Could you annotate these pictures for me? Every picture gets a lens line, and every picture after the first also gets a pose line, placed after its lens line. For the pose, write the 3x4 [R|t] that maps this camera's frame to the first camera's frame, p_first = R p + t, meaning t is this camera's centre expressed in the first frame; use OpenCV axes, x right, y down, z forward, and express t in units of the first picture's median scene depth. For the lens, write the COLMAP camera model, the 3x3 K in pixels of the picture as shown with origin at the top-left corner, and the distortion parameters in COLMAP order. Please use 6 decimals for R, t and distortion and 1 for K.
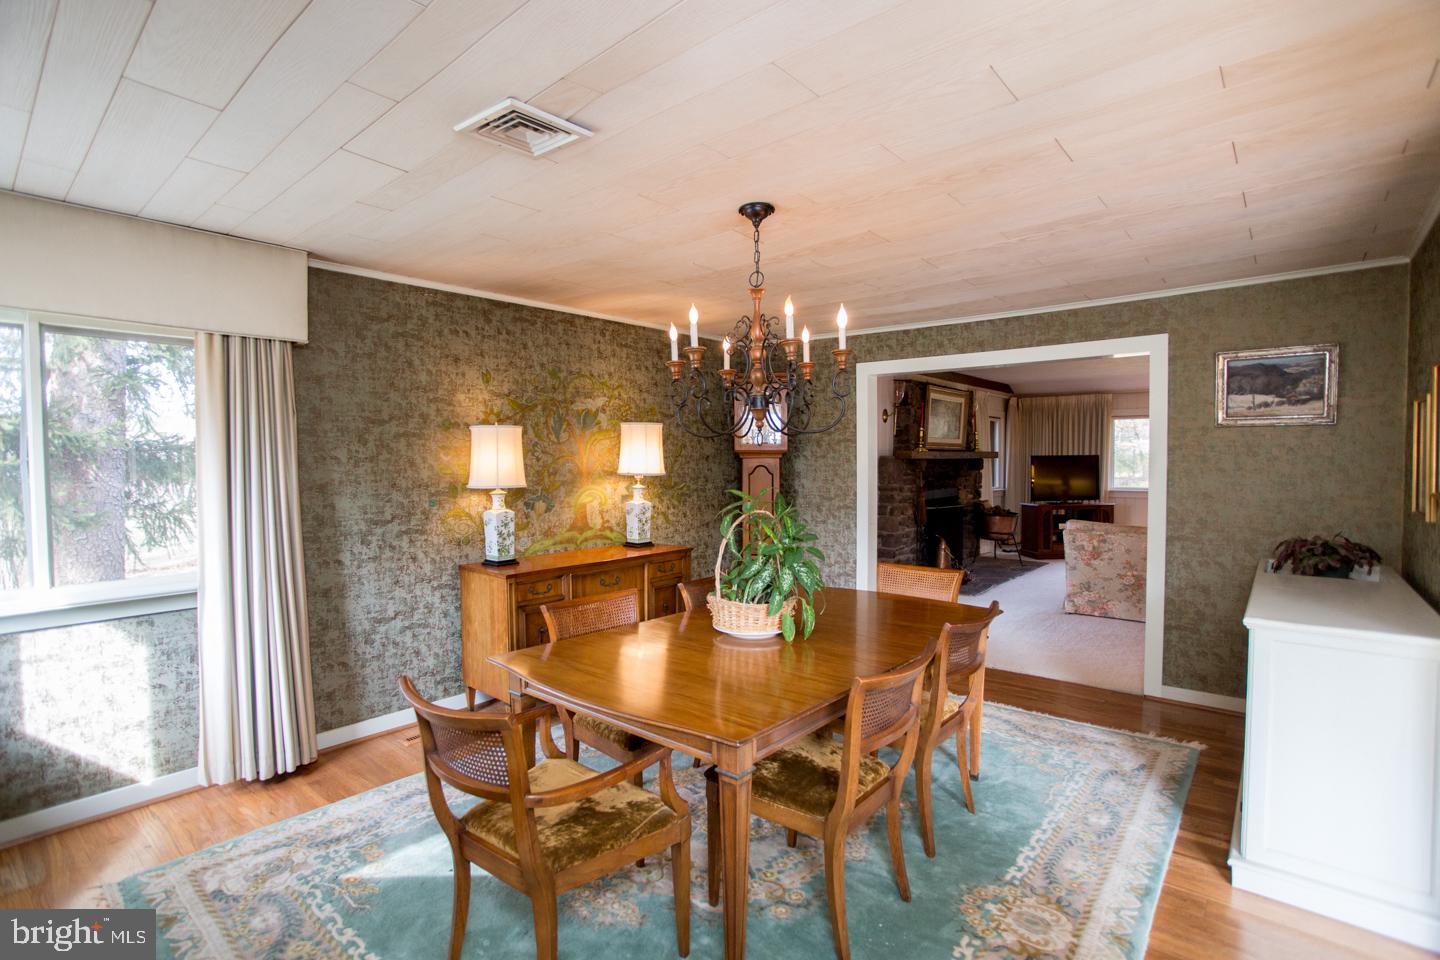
lens RADIAL K [[694.0, 0, 715.3], [0, 694.0, 484.0], [0, 0, 1]] dist [-0.075905, 0.037649]
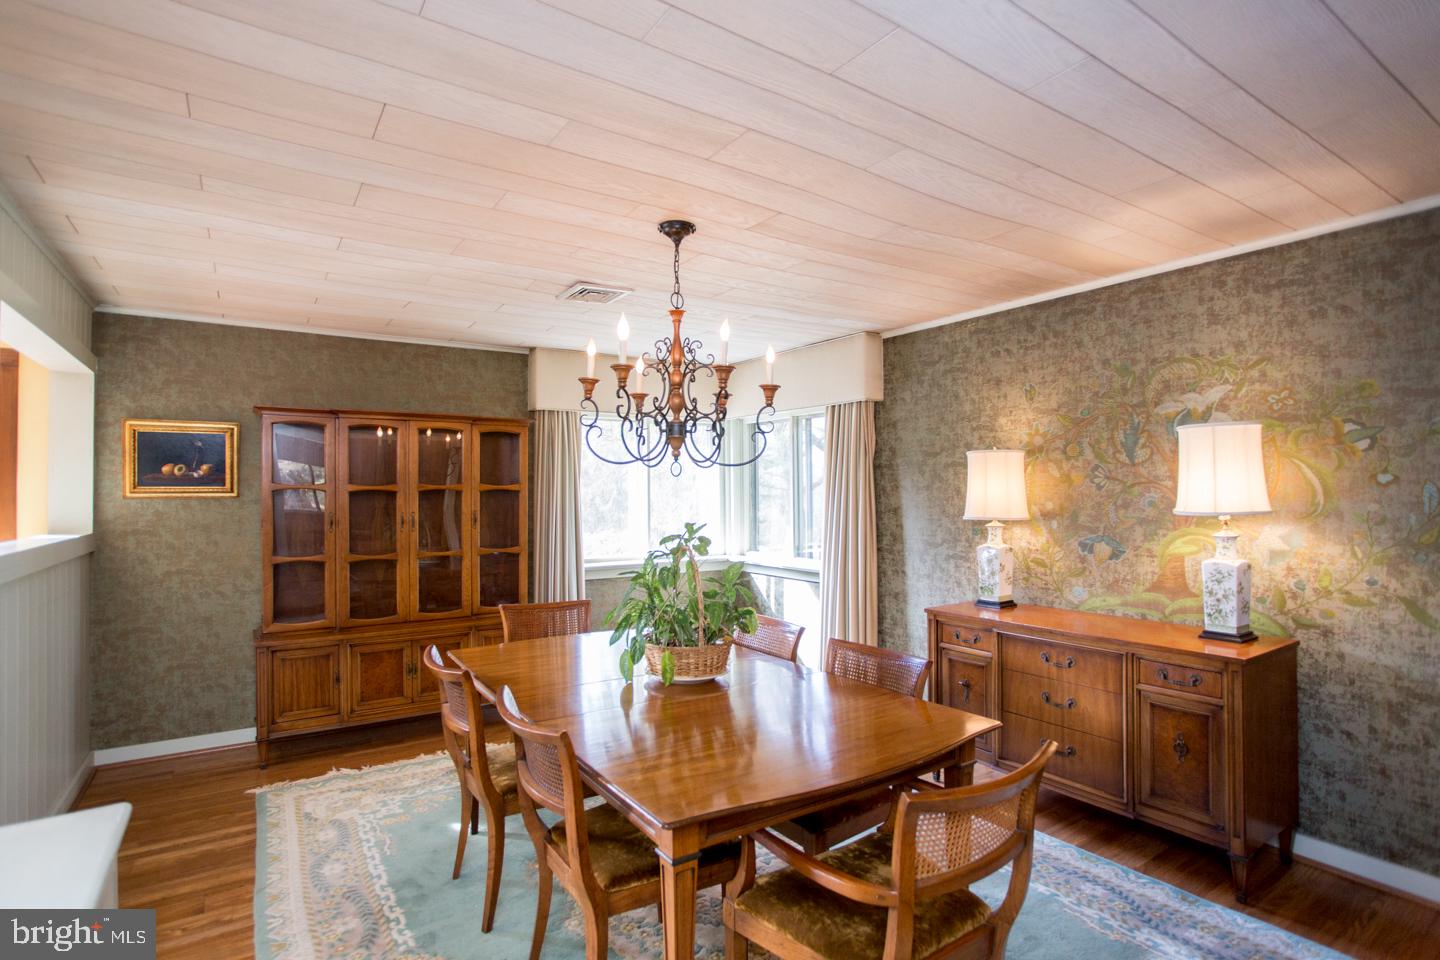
lens RADIAL K [[723.6, 0, 720.5], [0, 723.6, 484.5], [0, 0, 1]] dist [-0.077801, 0.033841]
pose [[-0.267686, -0.003141, -0.963501, 0.647891], [-0.028757, 0.999575, 0.004731, -0.032637], [0.963077, 0.028974, -0.267663, 0.864805]]
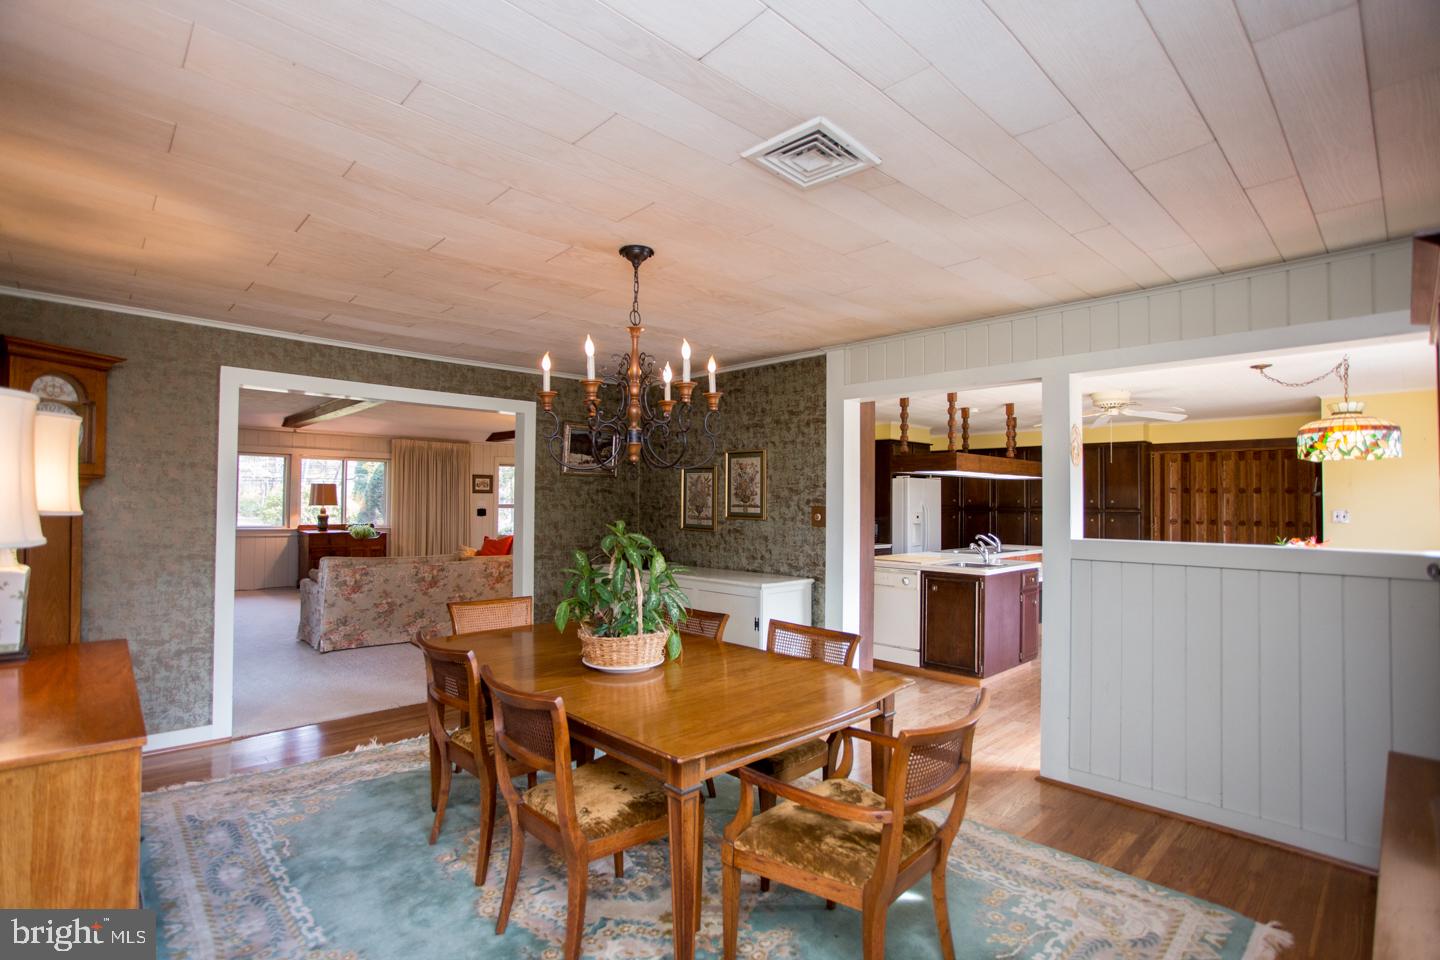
lens RADIAL K [[693.9, 0, 708.6], [0, 693.9, 484.8], [0, 0, 1]] dist [-0.068805, 0.028520]
pose [[0.106754, 0.031506, 0.993786, -0.614654], [0.024931, 0.999099, -0.034352, -0.006609], [-0.993973, 0.028443, 0.105873, 0.513190]]
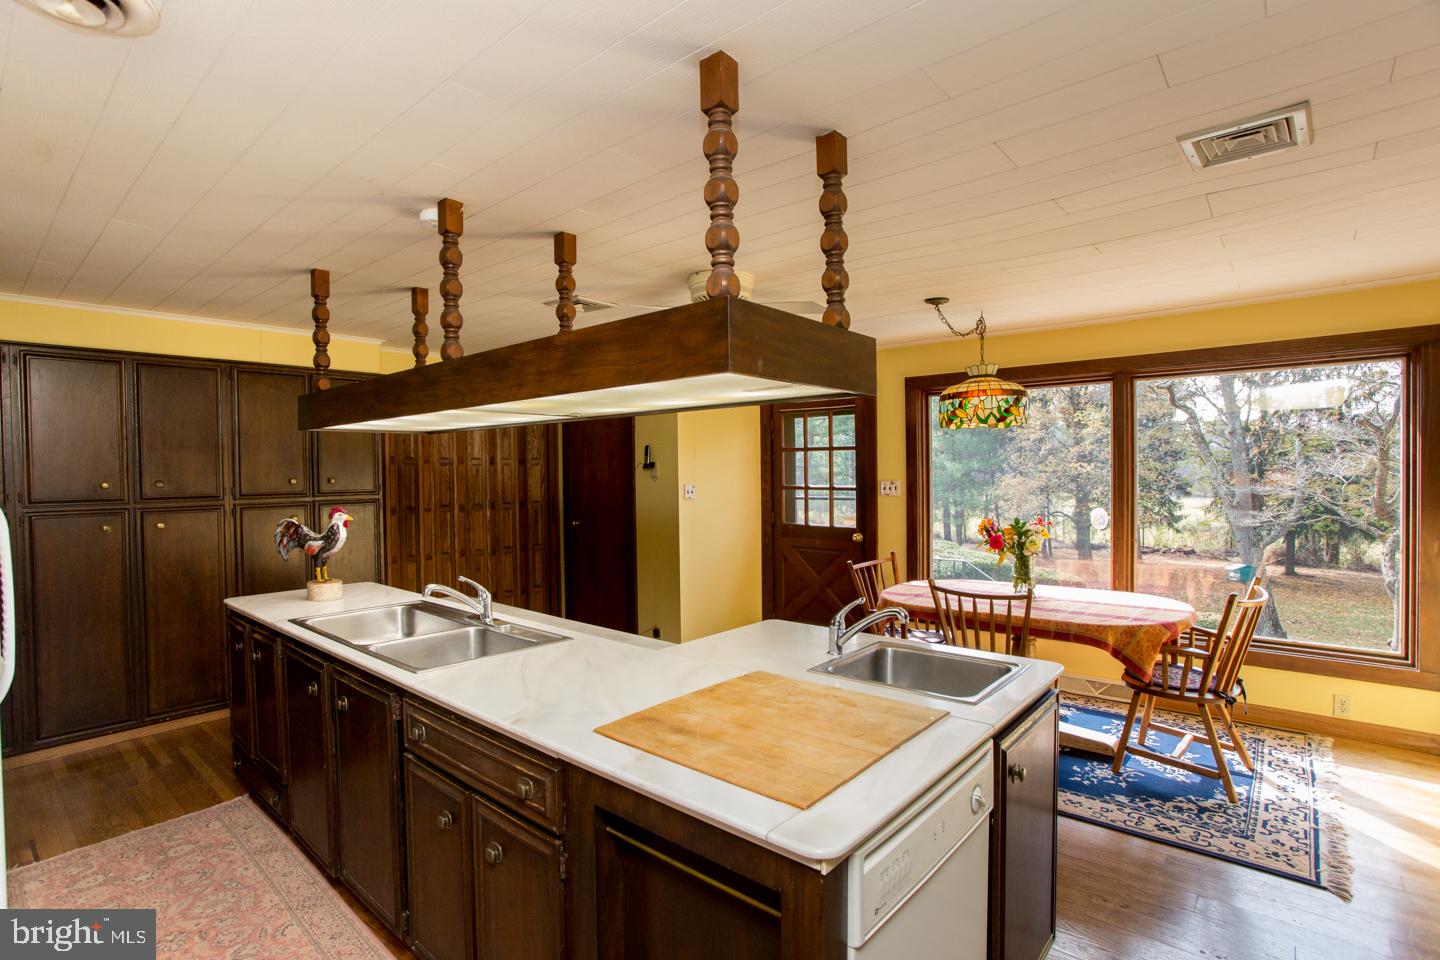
lens RADIAL K [[706.1, 0, 714.4], [0, 706.1, 484.5], [0, 0, 1]] dist [-0.065525, 0.028739]
pose [[-0.999759, 0.021552, 0.004060, 0.950769], [0.021750, 0.998094, 0.057757, -0.042419], [-0.002807, 0.057832, -0.998322, 0.637029]]
